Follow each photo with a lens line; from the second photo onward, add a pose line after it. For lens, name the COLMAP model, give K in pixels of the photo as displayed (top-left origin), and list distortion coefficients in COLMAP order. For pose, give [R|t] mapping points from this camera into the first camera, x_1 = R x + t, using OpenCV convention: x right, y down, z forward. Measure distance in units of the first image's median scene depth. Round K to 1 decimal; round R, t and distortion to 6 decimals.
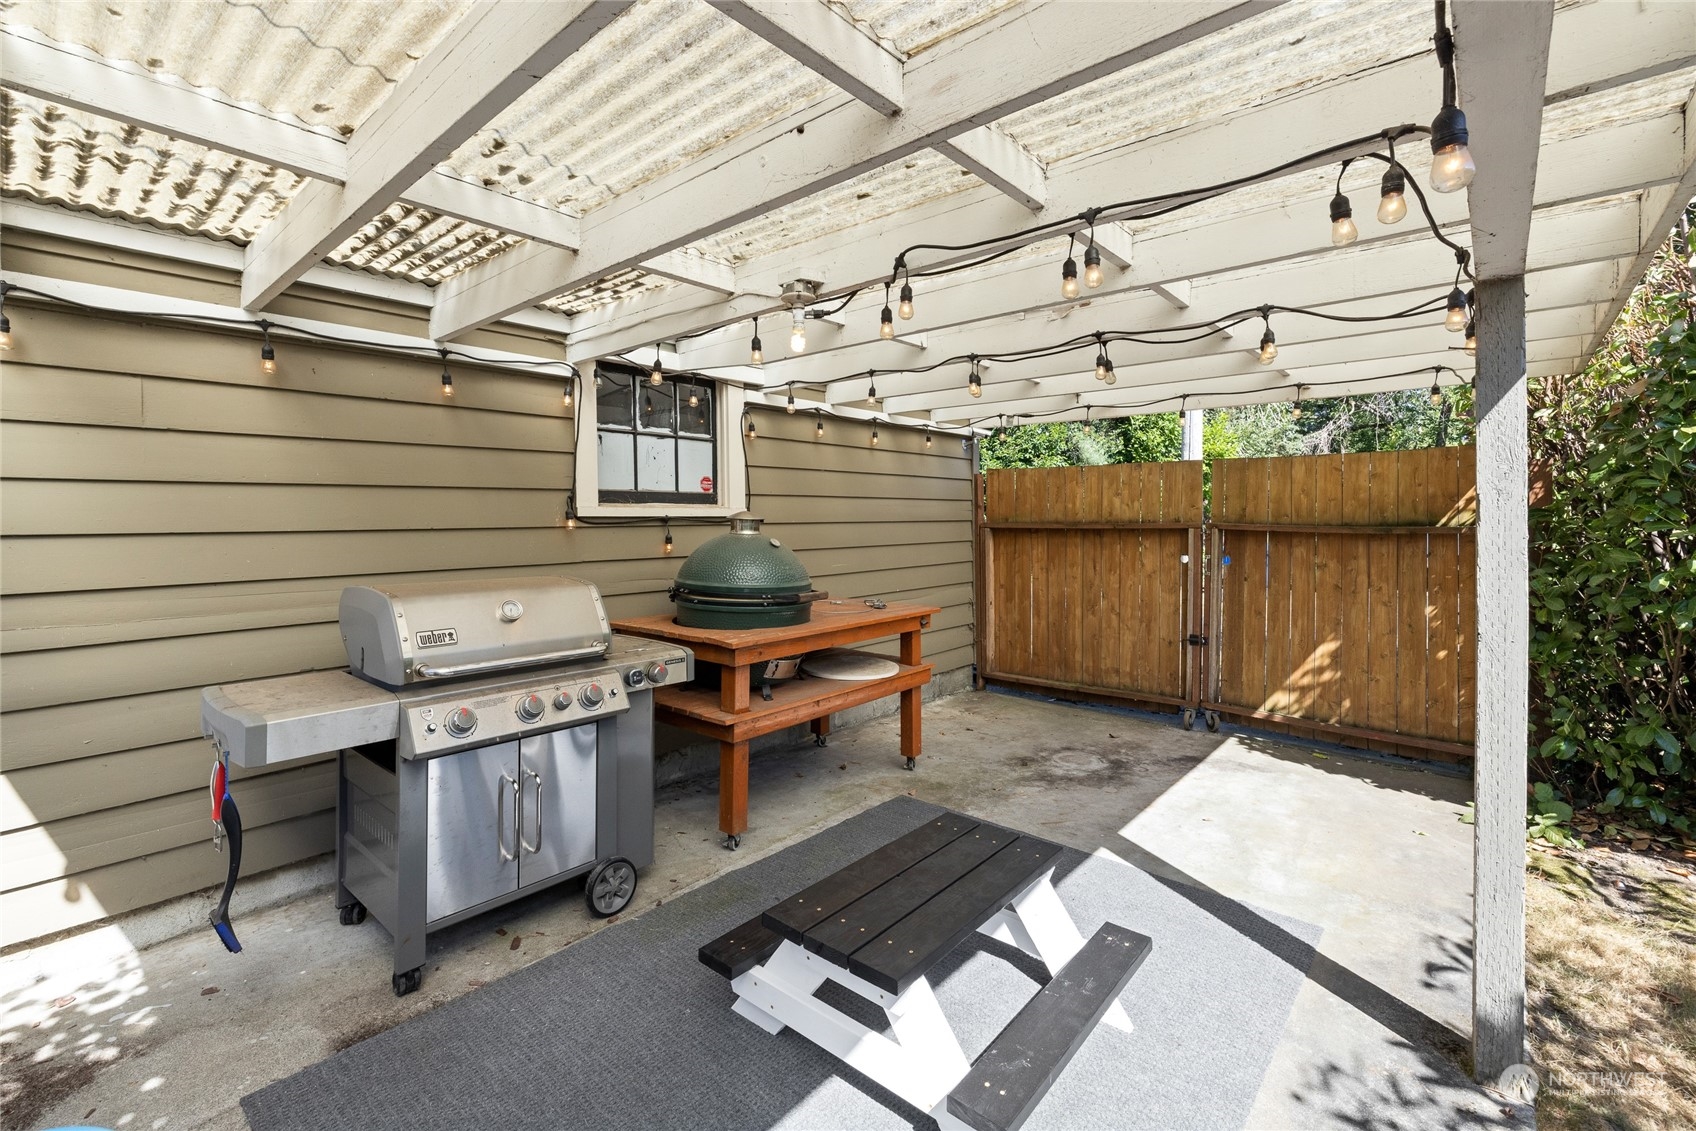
lens RADIAL K [[733.7, 0, 833.1], [0, 733.7, 524.0], [0, 0, 1]] dist [-0.000272, -0.000809]
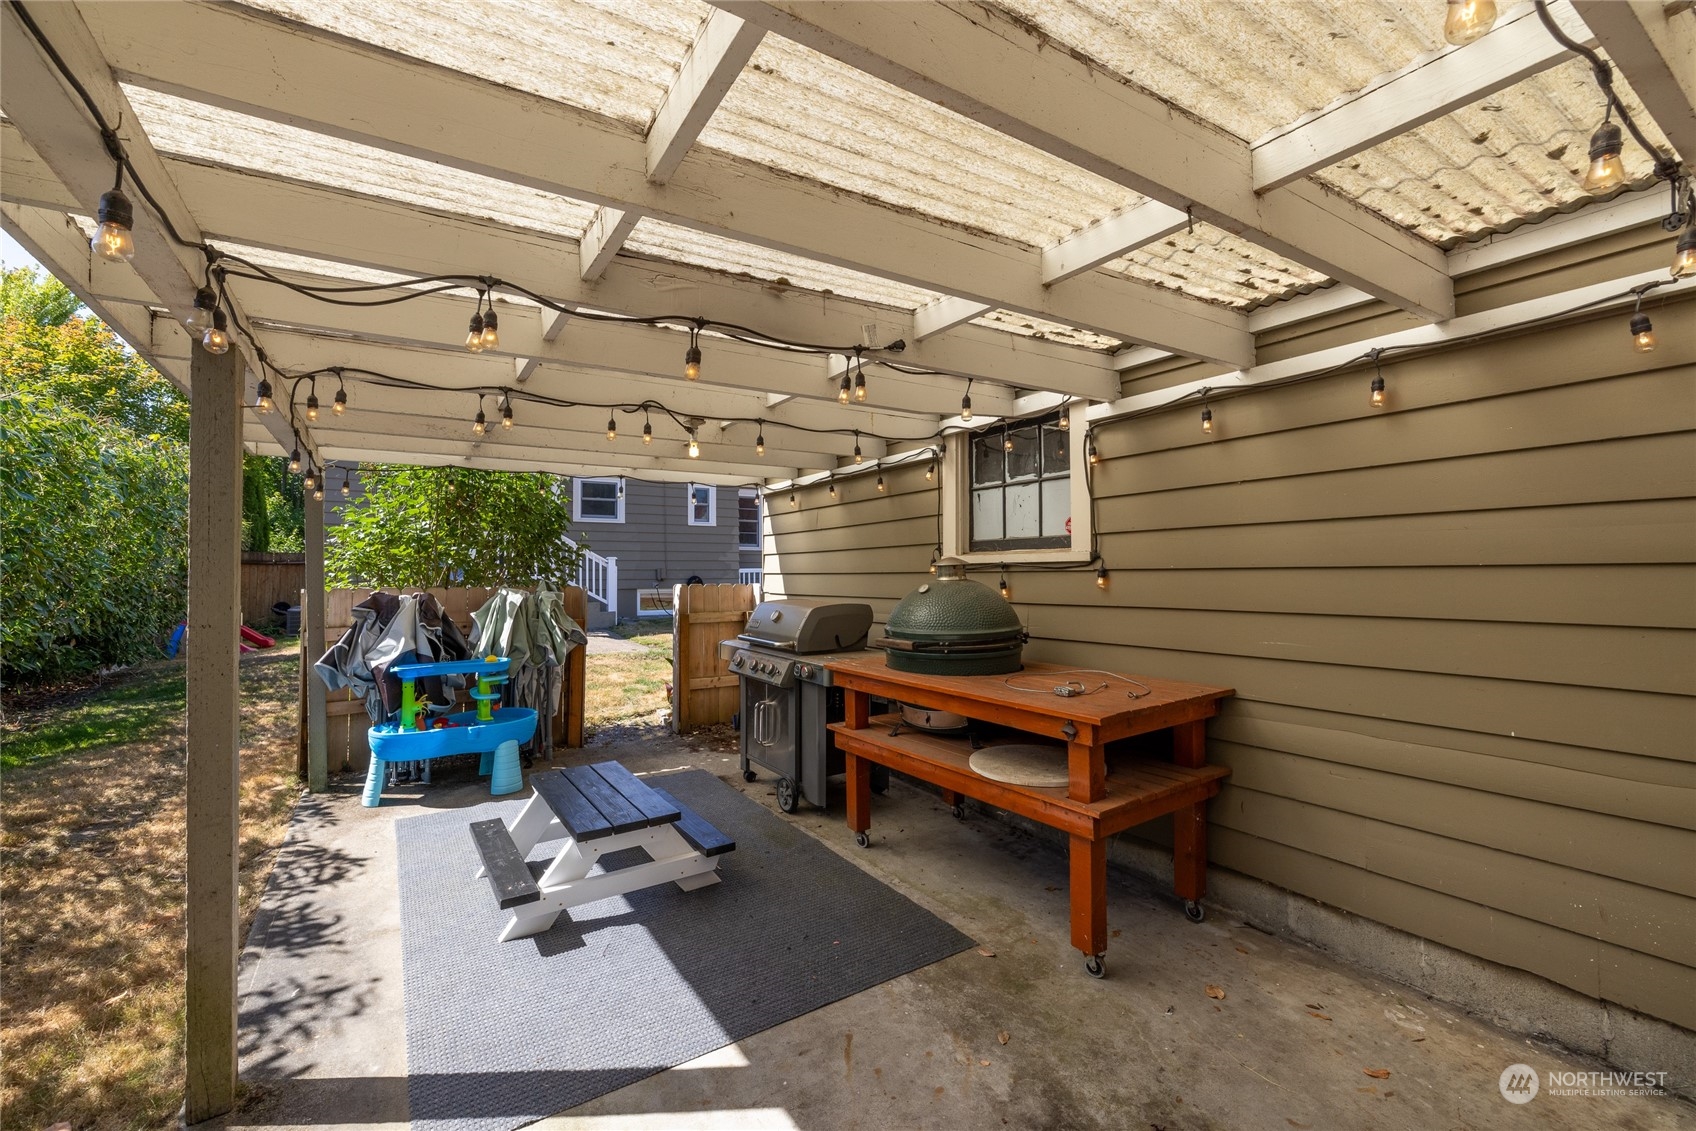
lens RADIAL K [[733.7, 0, 848.9], [0, 733.7, 564.6], [0, 0, 1]] dist [-0.000272, -0.000809]
pose [[-0.271028, -0.003439, -0.962565, 0.869543], [-0.000567, 0.999994, -0.003414, -0.004147], [0.962571, -0.000379, -0.271028, 1.125001]]
